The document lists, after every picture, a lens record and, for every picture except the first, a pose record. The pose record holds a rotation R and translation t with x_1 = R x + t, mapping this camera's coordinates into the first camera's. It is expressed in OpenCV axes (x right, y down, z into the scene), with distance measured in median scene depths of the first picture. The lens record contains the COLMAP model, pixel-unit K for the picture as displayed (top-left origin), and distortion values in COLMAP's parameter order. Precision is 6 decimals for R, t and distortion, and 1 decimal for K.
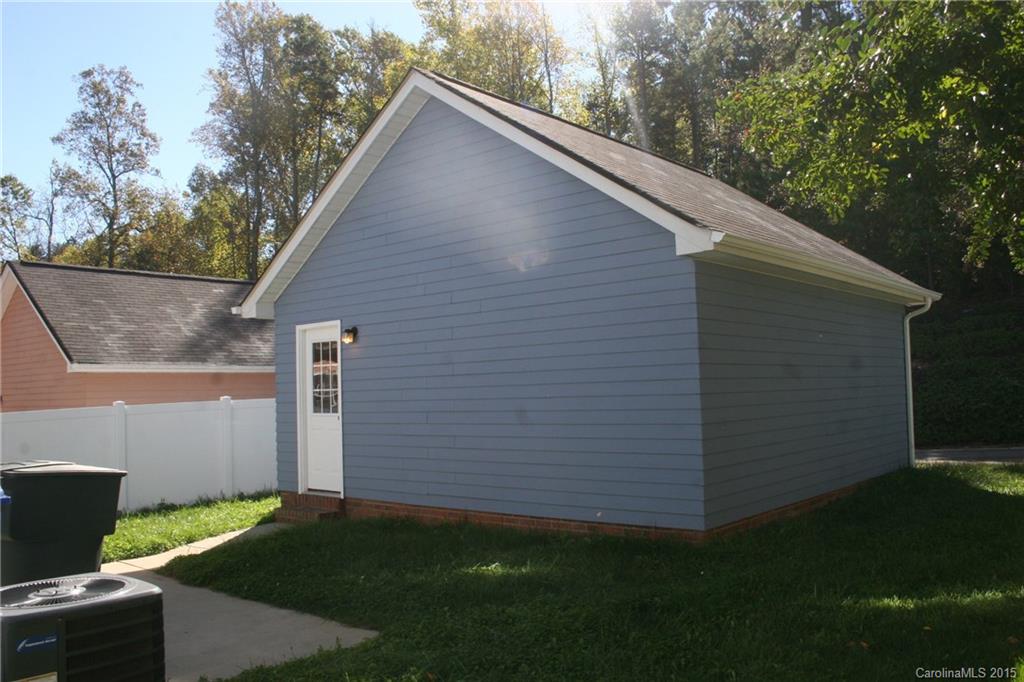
lens RADIAL K [[844.8, 0, 512.0], [0, 844.8, 341.0], [0, 0, 1]] dist [-0.151134, 0.120516]
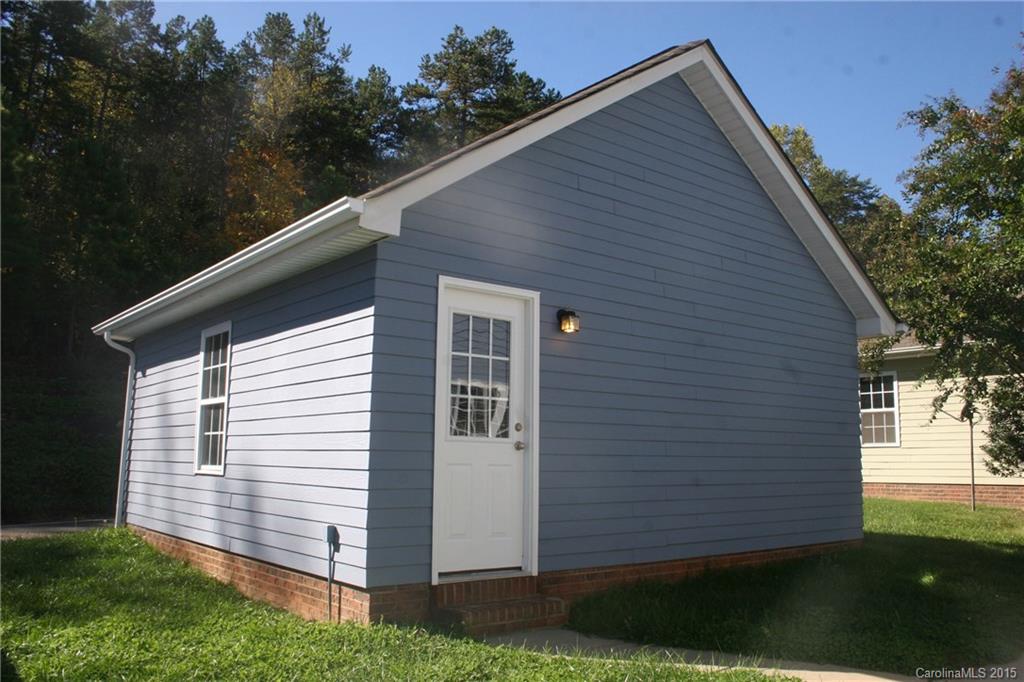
lens RADIAL K [[844.8, 0, 512.0], [0, 844.8, 341.0], [0, 0, 1]] dist [-0.151134, 0.120516]
pose [[0.191726, 0.170915, 0.966452, -0.820238], [-0.076580, 0.984323, -0.158883, 0.114710], [-0.978456, -0.043549, 0.201809, 0.883381]]
